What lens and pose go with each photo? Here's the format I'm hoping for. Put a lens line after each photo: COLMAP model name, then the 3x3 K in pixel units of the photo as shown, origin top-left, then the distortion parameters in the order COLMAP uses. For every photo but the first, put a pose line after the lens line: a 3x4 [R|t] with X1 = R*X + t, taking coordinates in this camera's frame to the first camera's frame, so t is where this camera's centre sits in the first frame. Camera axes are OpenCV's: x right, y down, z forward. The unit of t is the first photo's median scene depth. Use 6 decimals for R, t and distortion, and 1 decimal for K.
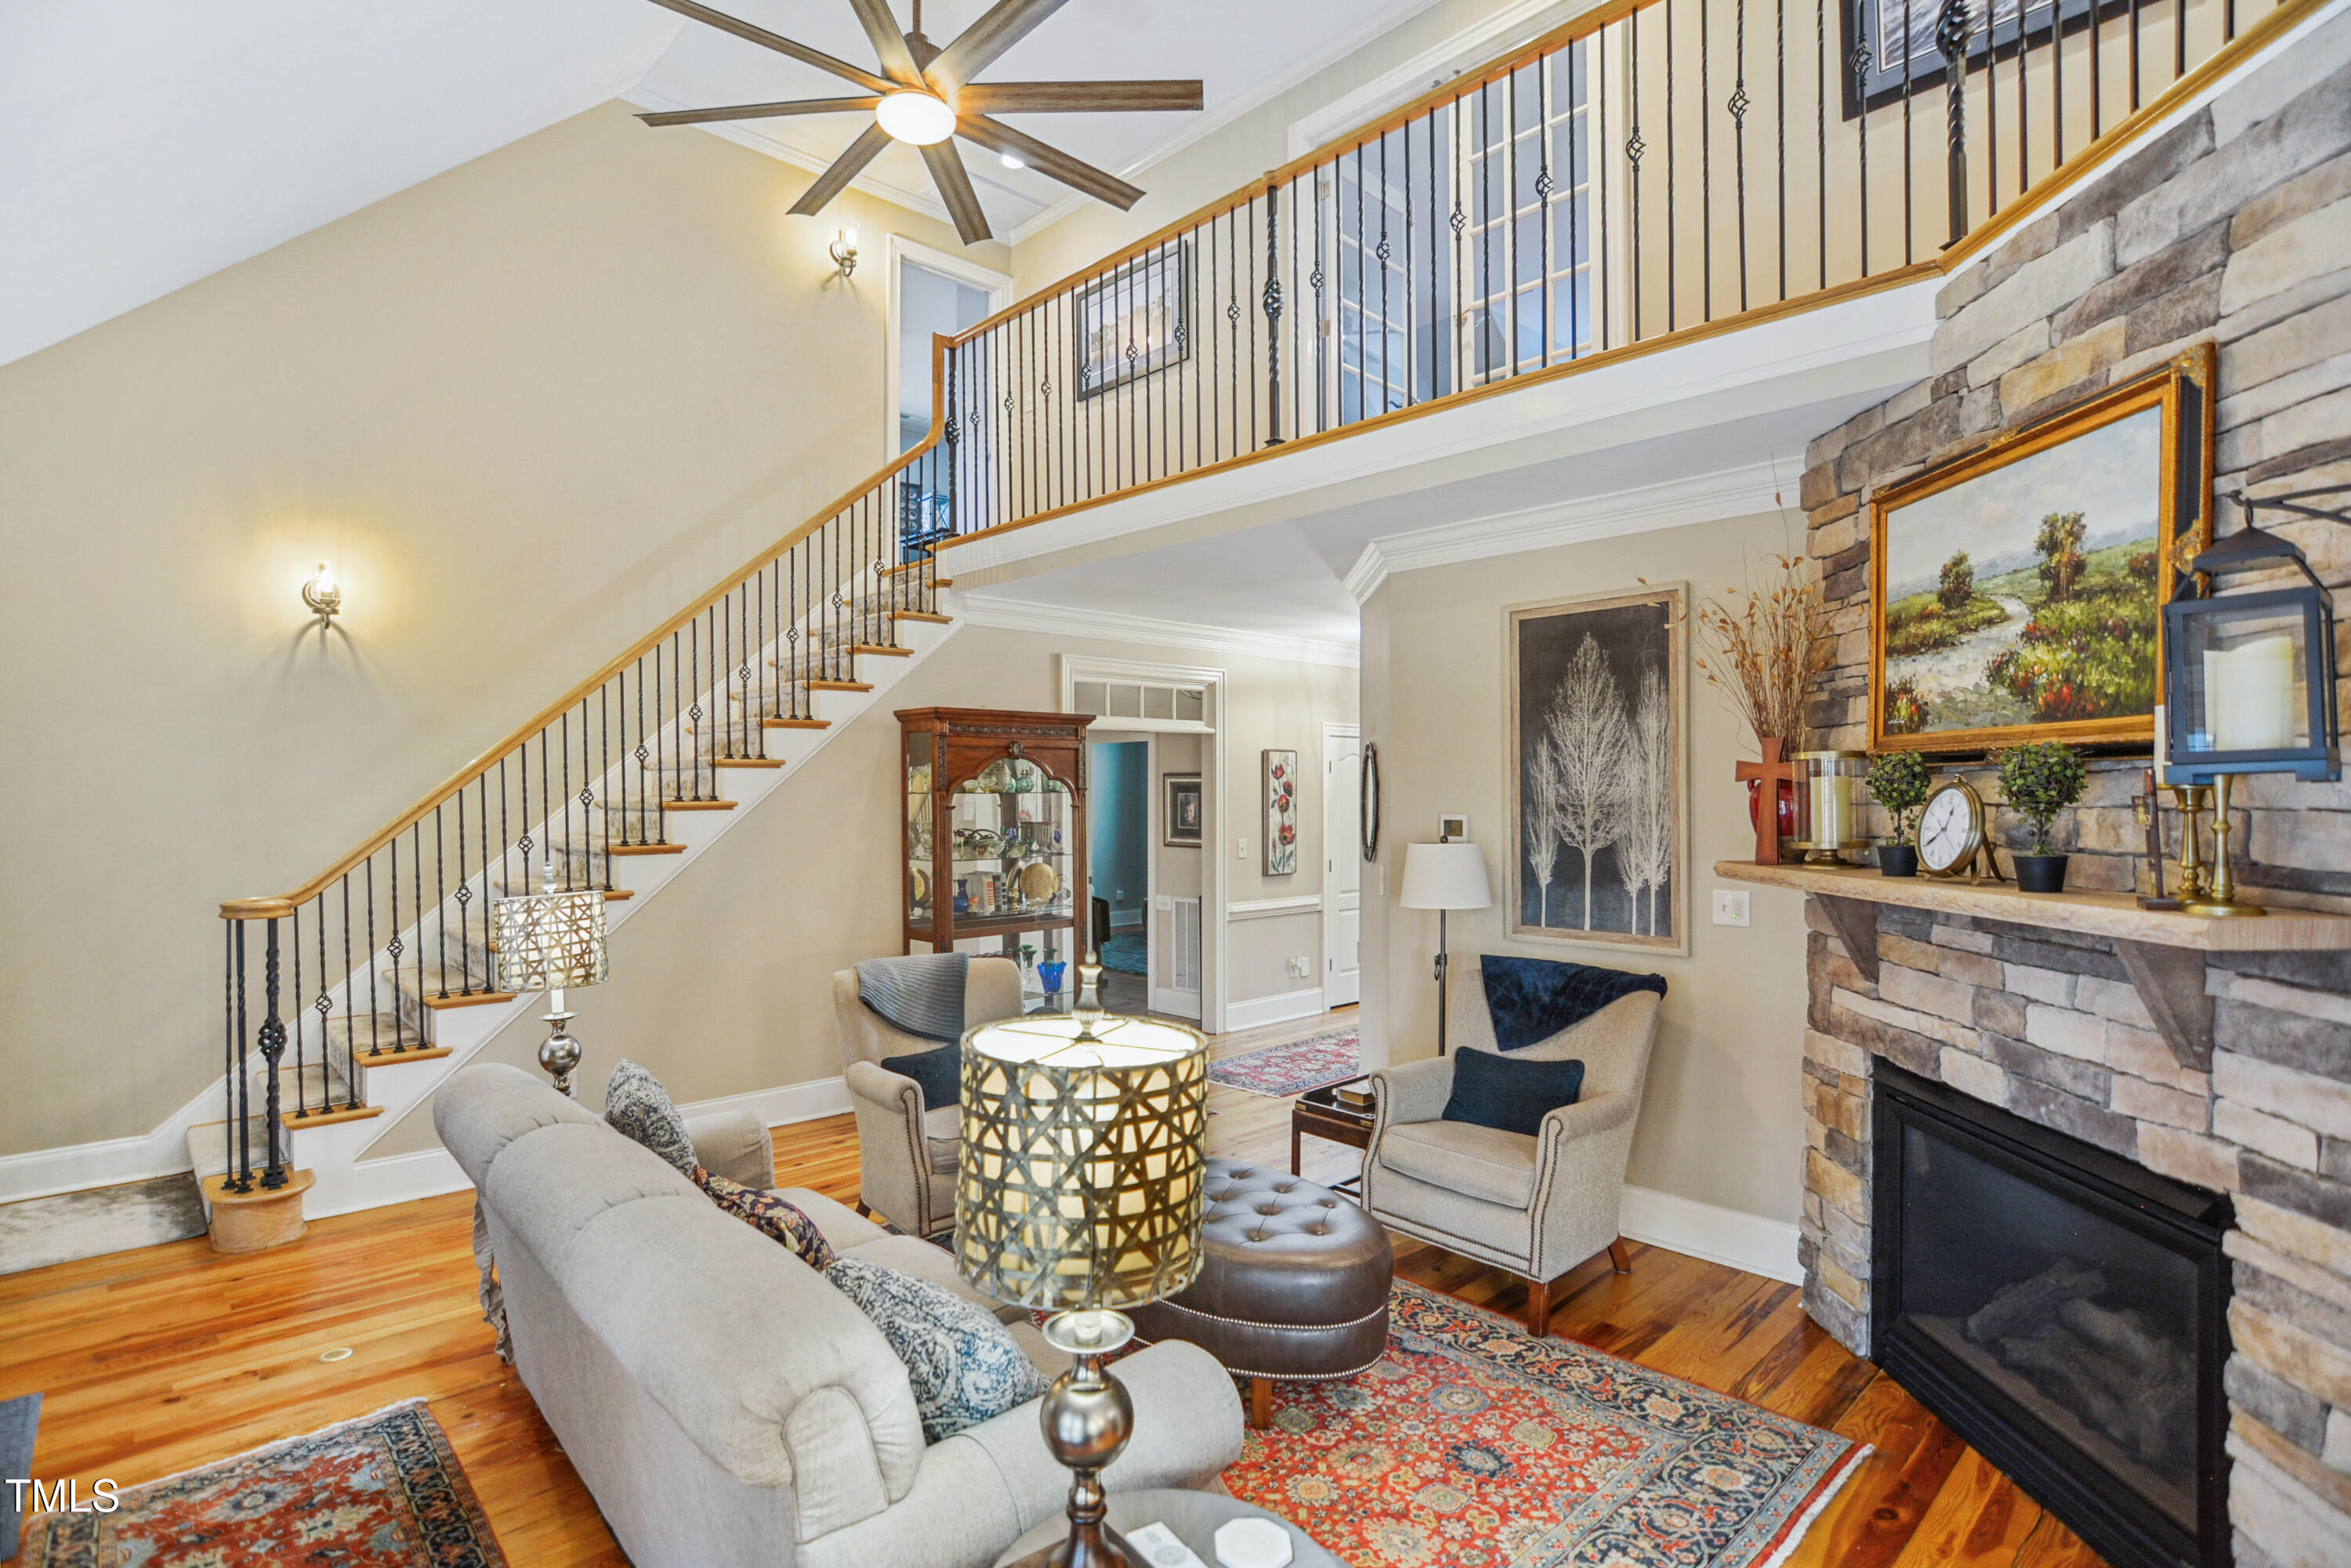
lens RADIAL K [[1157.5, 0, 1168.0], [0, 1157.5, 789.5], [0, 0, 1]] dist [-0.032202, 0.009678]
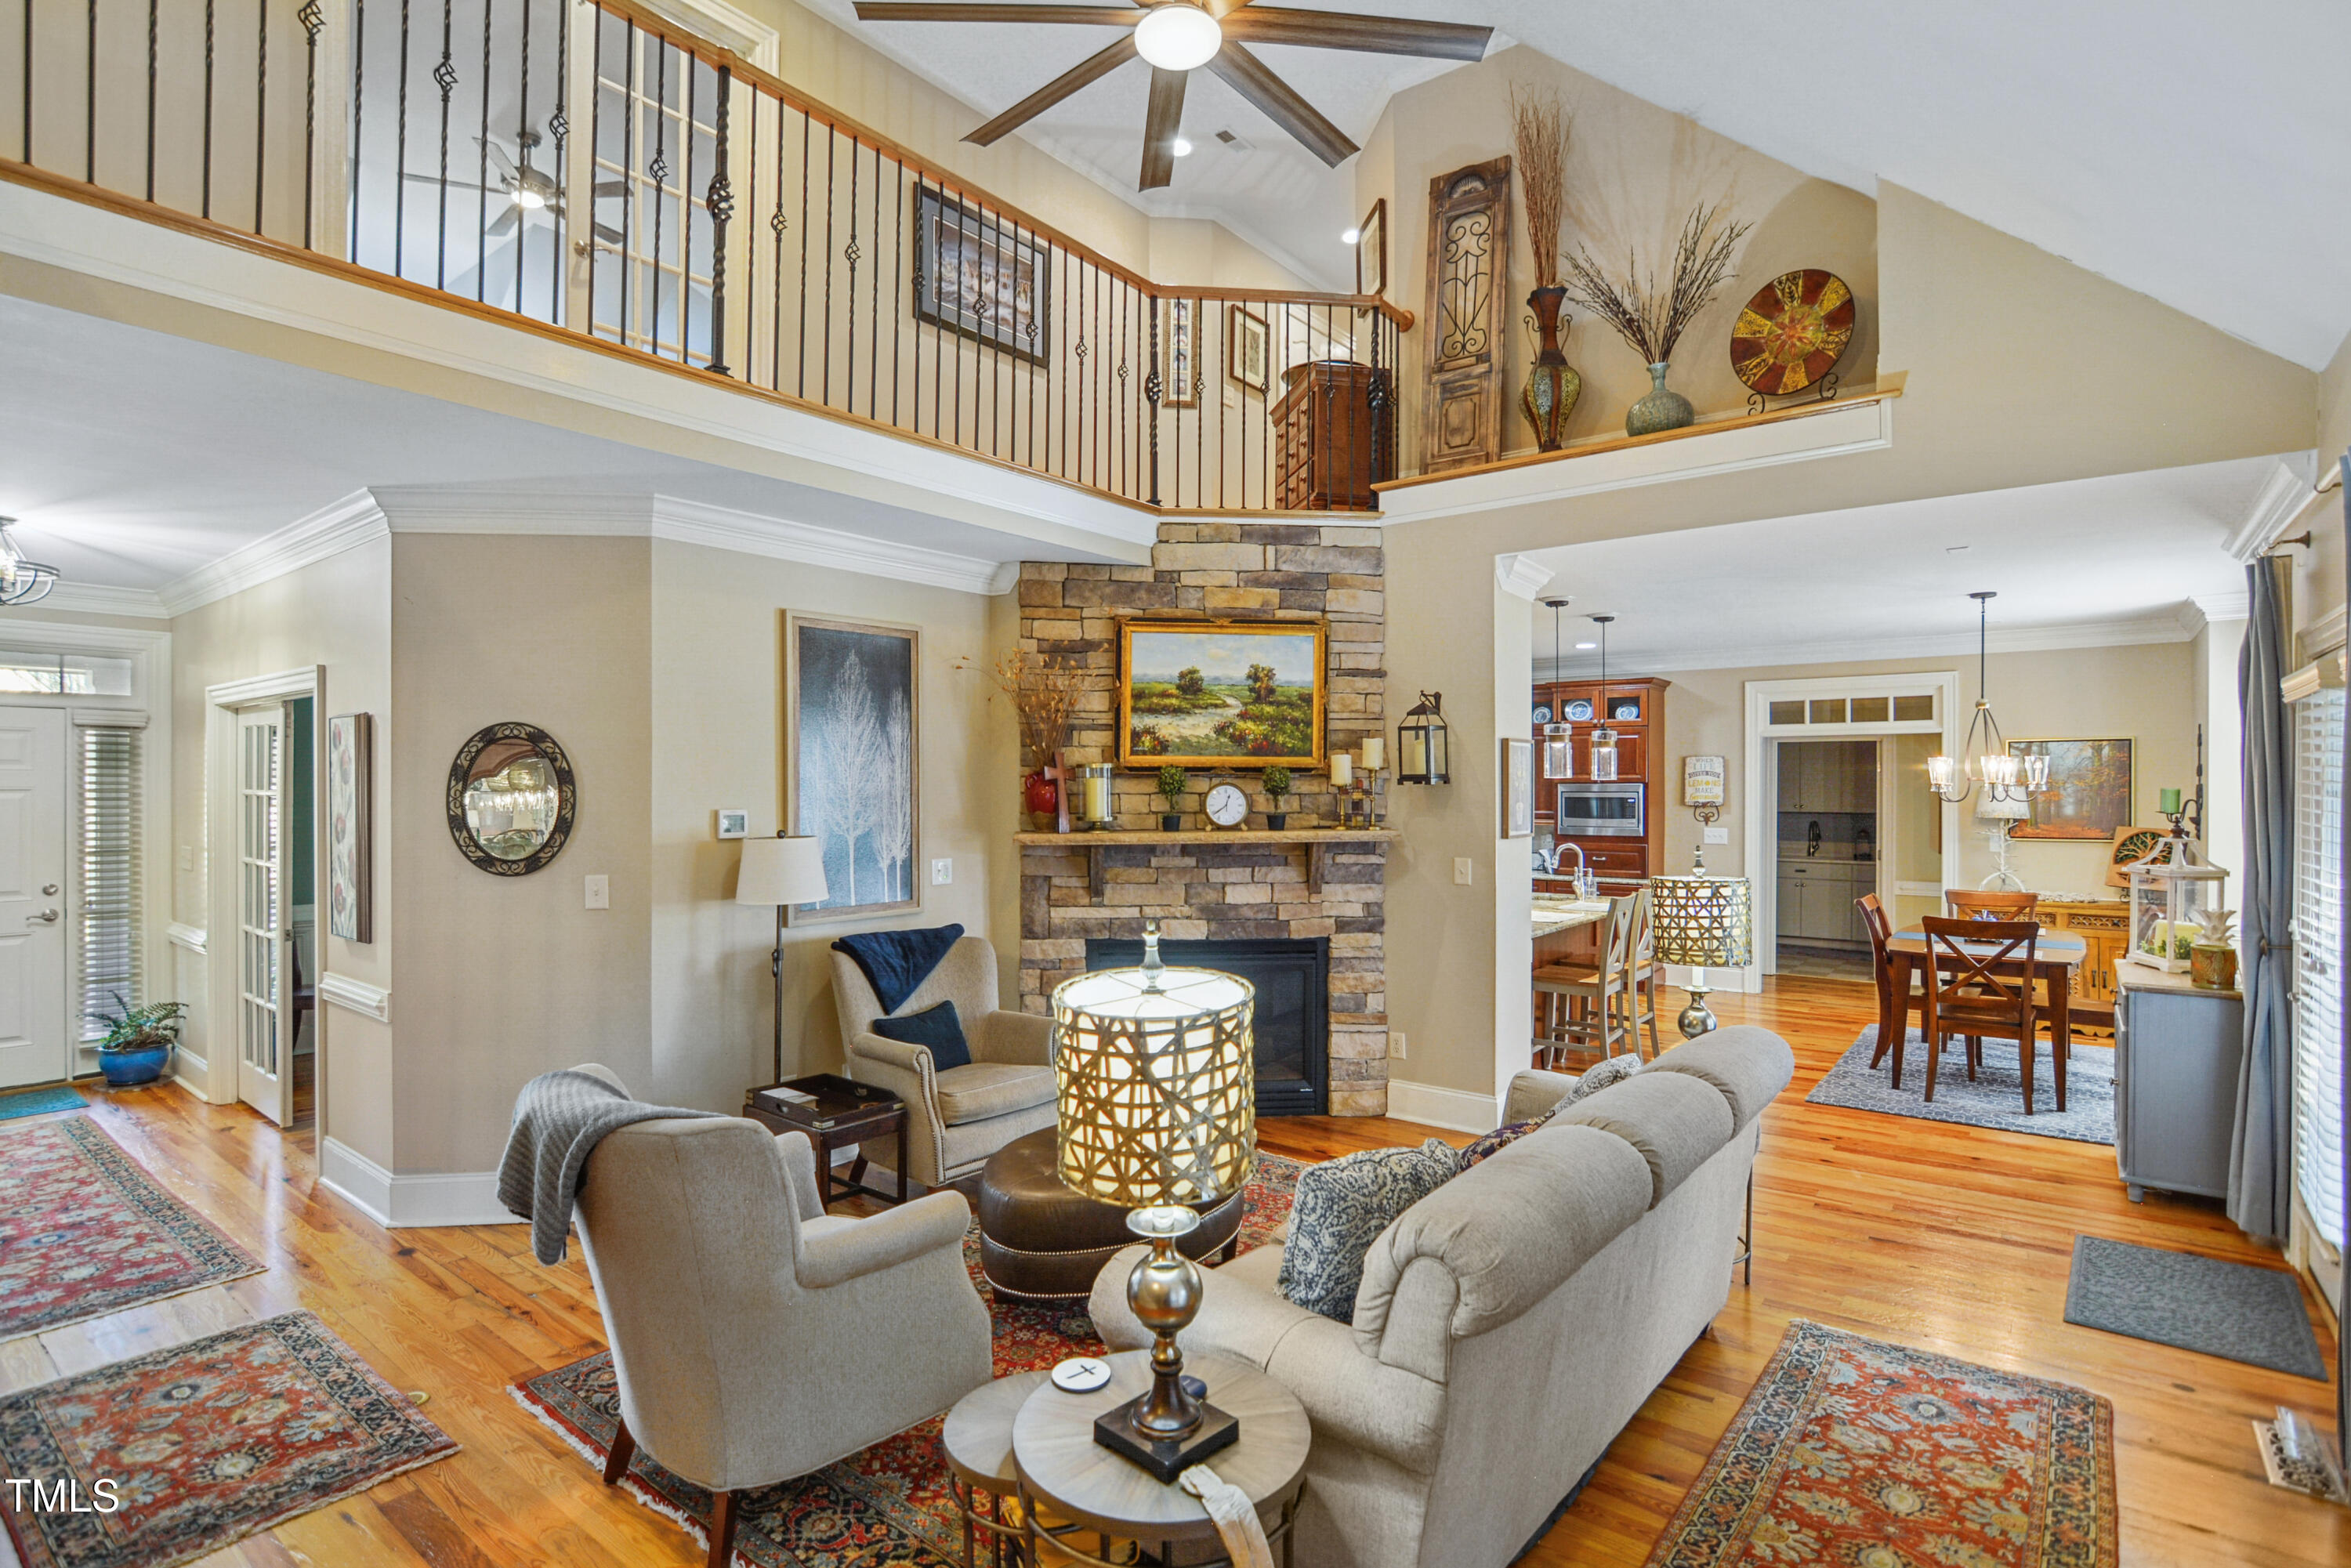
lens RADIAL K [[1157.5, 0, 1169.5], [0, 1157.5, 787.9], [0, 0, 1]] dist [-0.032202, 0.009678]
pose [[-0.142637, 0.002849, 0.989771, -1.309337], [-0.001816, 0.999993, -0.003141, 0.009856], [-0.989773, -0.002246, -0.142631, 1.329205]]
